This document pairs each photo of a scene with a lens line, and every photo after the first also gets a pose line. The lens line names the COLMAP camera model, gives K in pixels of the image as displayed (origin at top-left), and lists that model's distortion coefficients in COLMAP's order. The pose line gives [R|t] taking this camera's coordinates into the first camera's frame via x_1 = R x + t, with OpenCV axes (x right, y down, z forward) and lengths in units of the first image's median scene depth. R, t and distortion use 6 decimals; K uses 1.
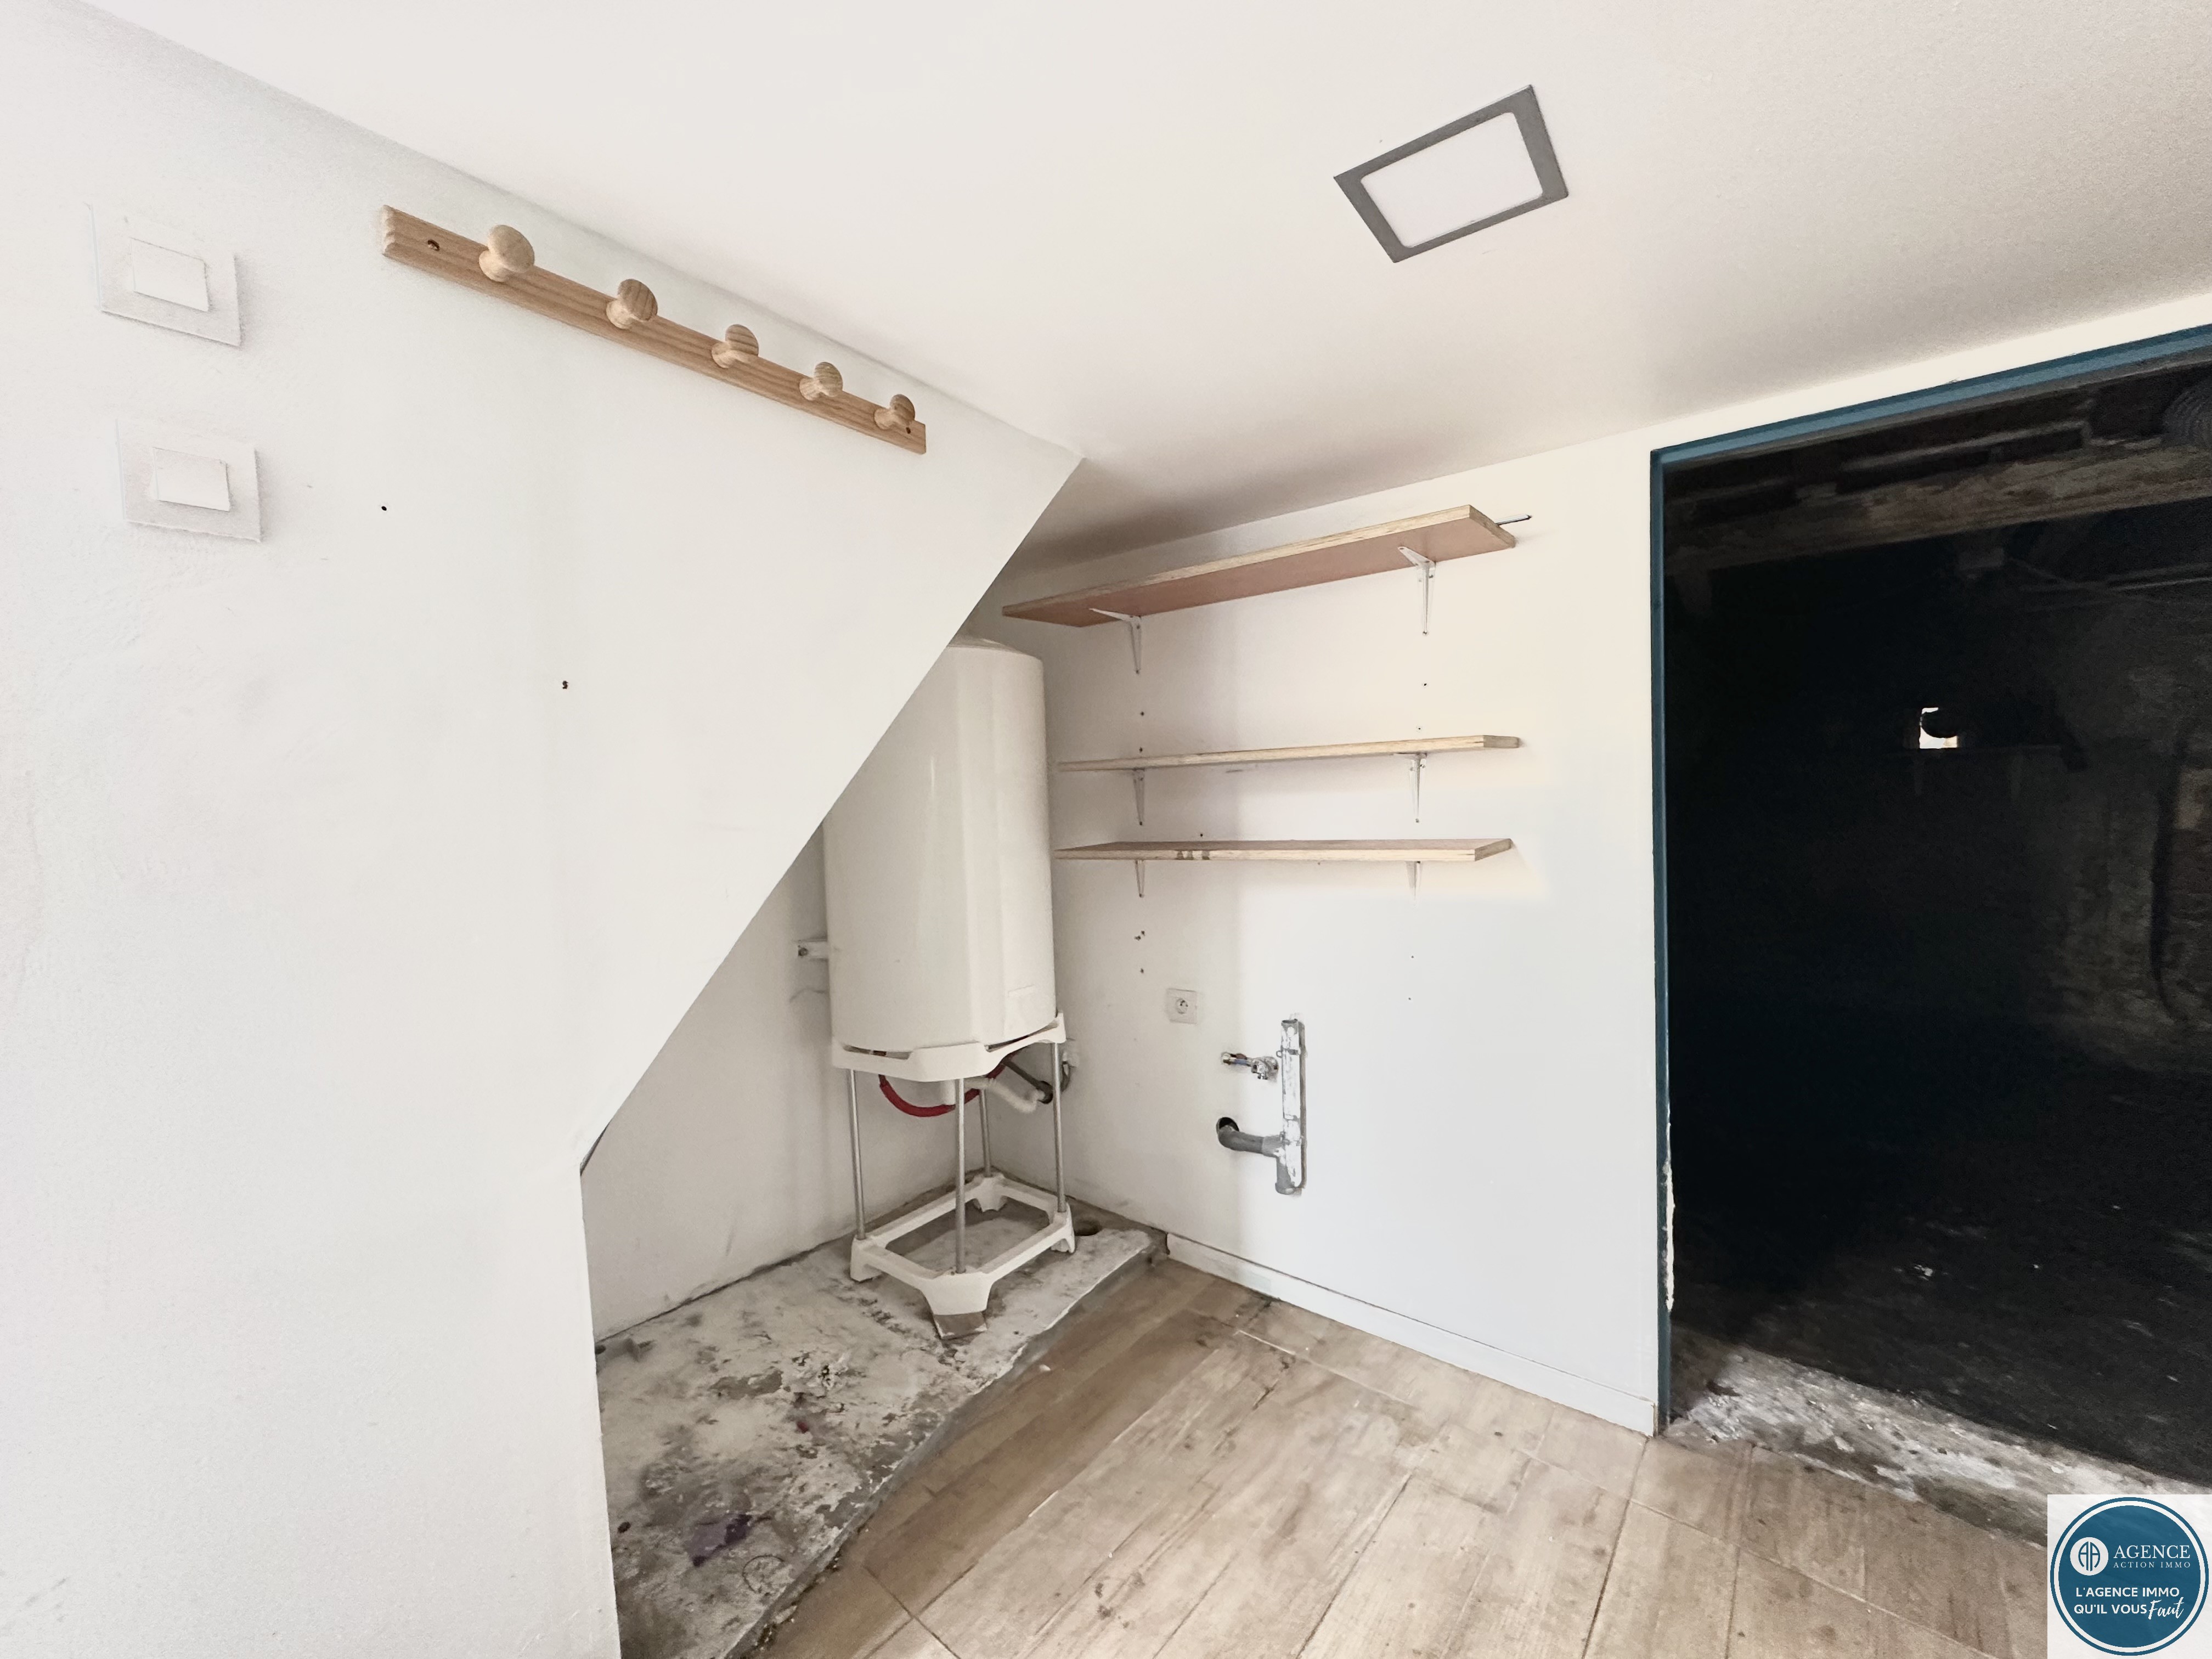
lens RADIAL K [[880.5, 0, 1097.2], [0, 880.5, 835.9], [0, 0, 1]] dist [-0.003774, 0.000869]
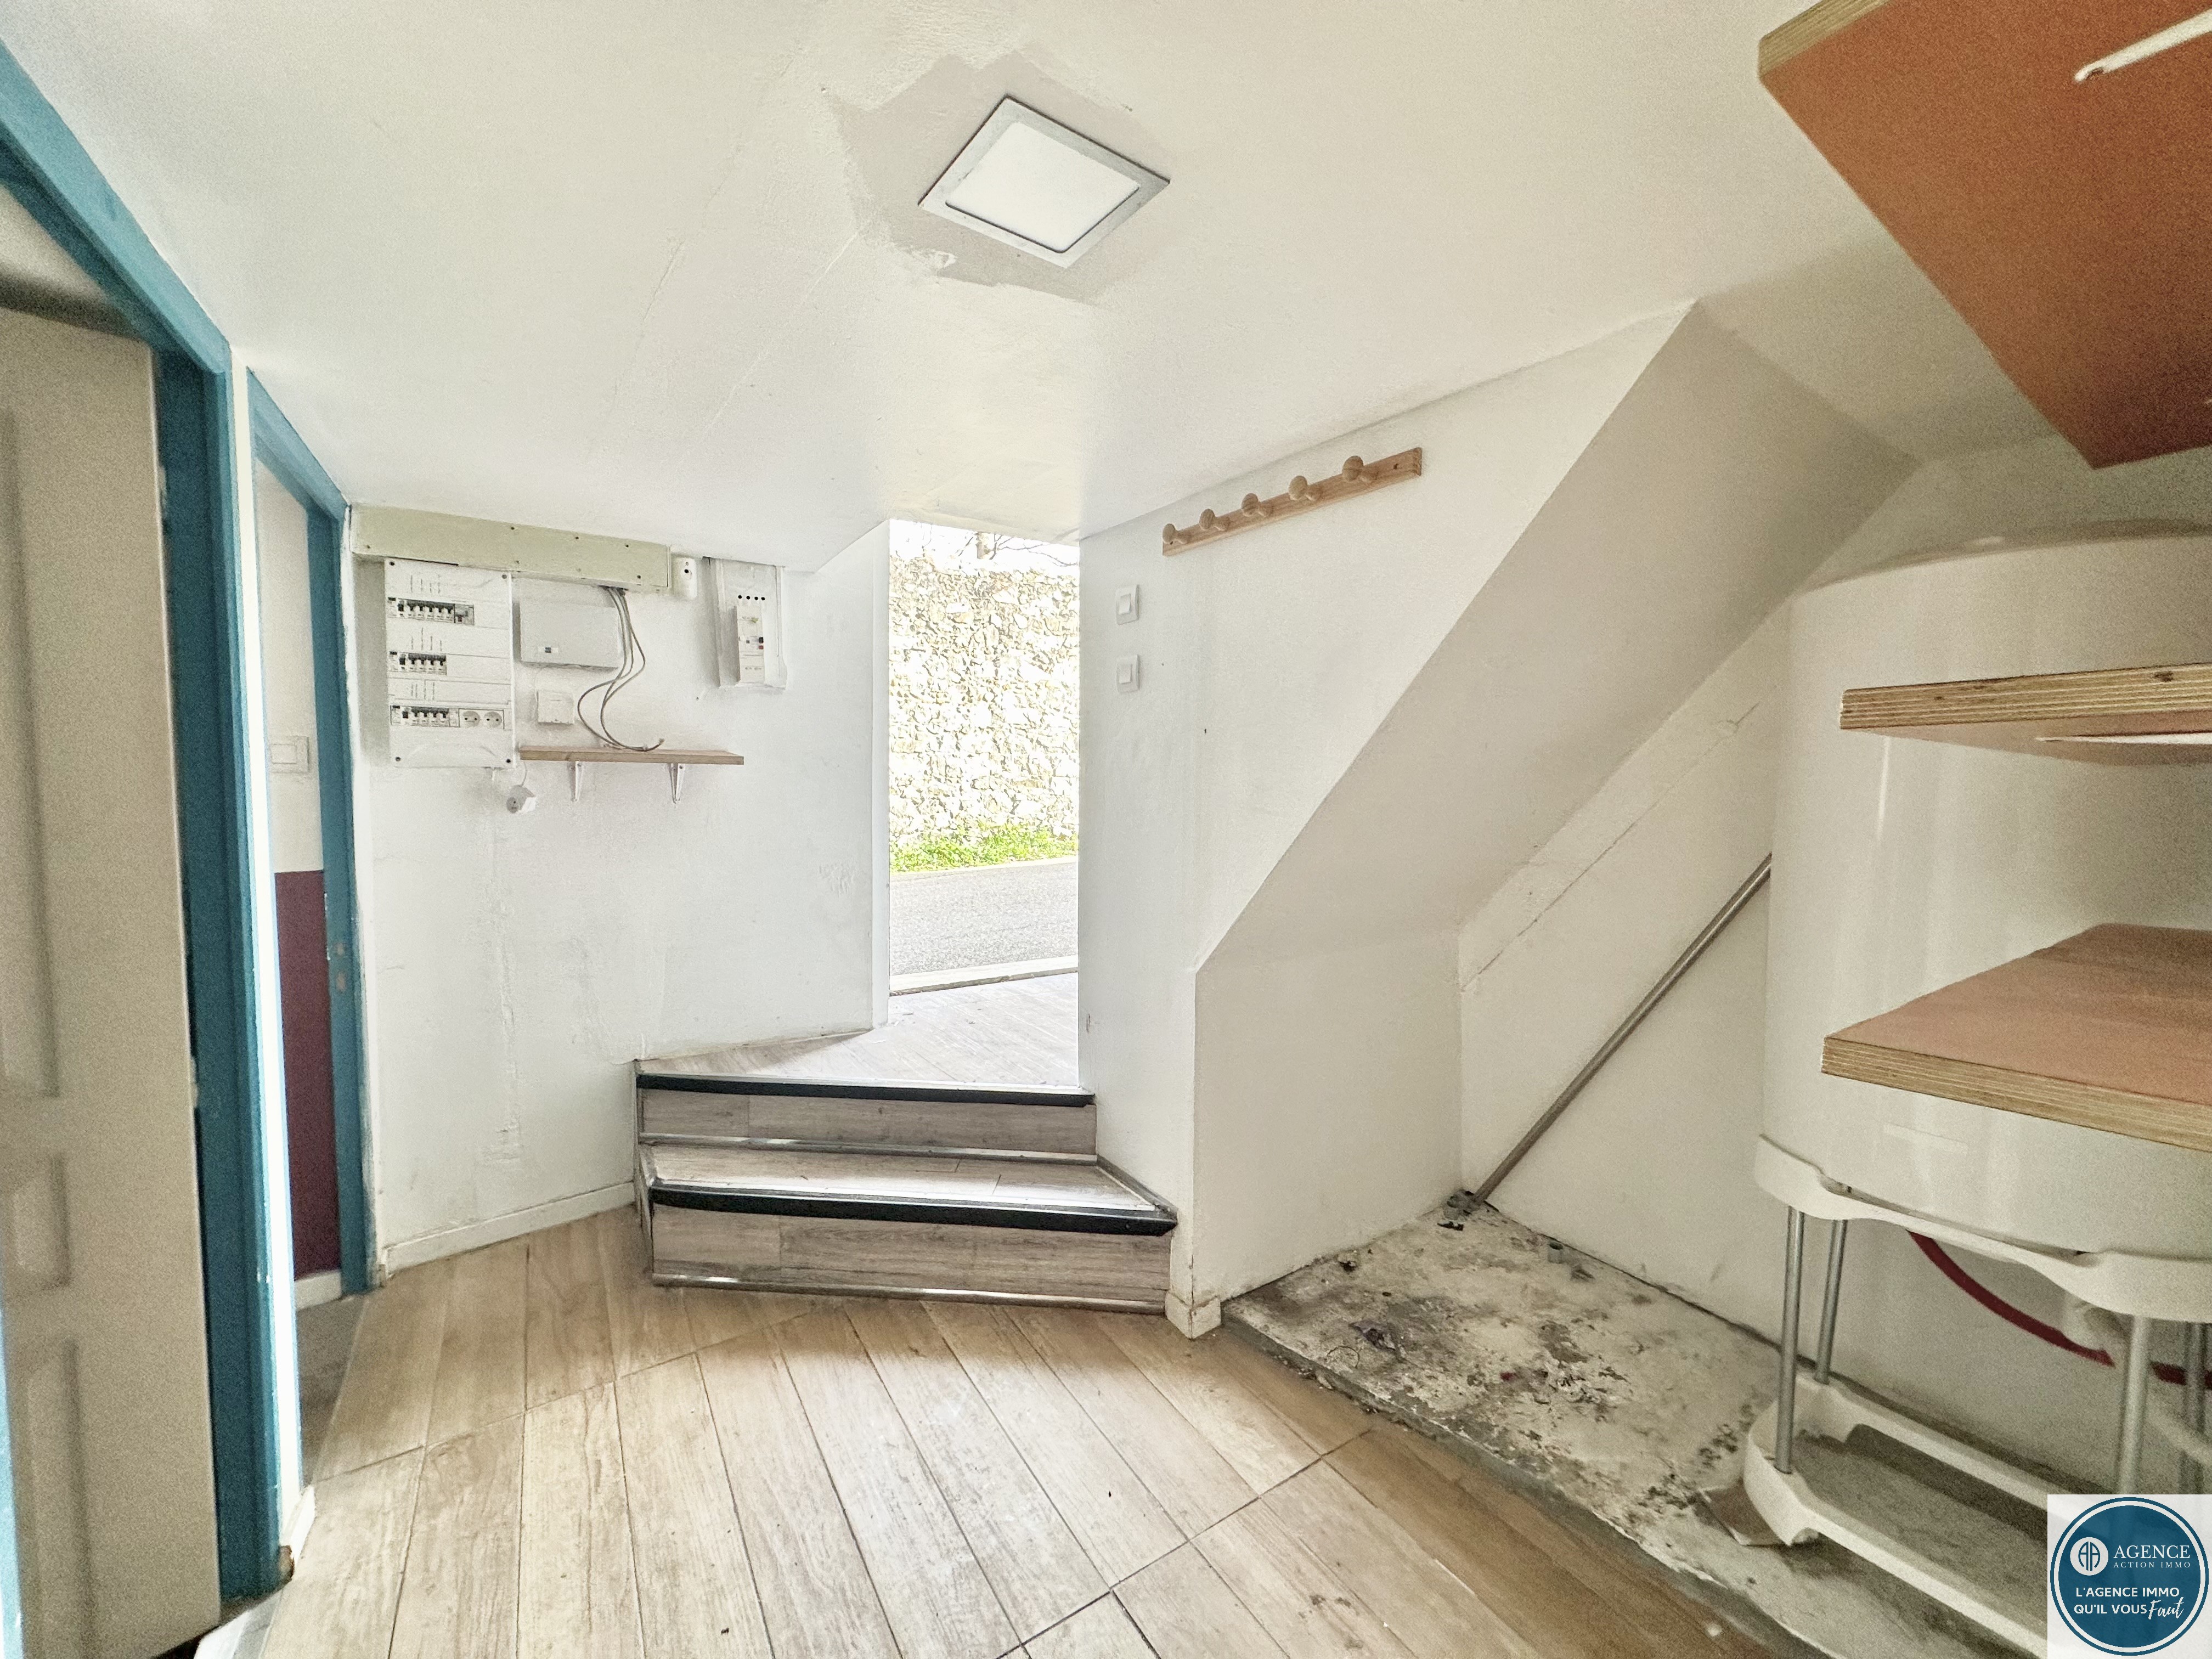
lens RADIAL K [[880.5, 0, 1107.3], [0, 880.5, 822.6], [0, 0, 1]] dist [-0.003774, 0.000869]
pose [[-0.283780, 0.076681, -0.955818, 0.805386], [-0.046507, 0.994524, 0.093594, -0.082860], [0.957761, 0.071012, -0.278660, 0.804633]]
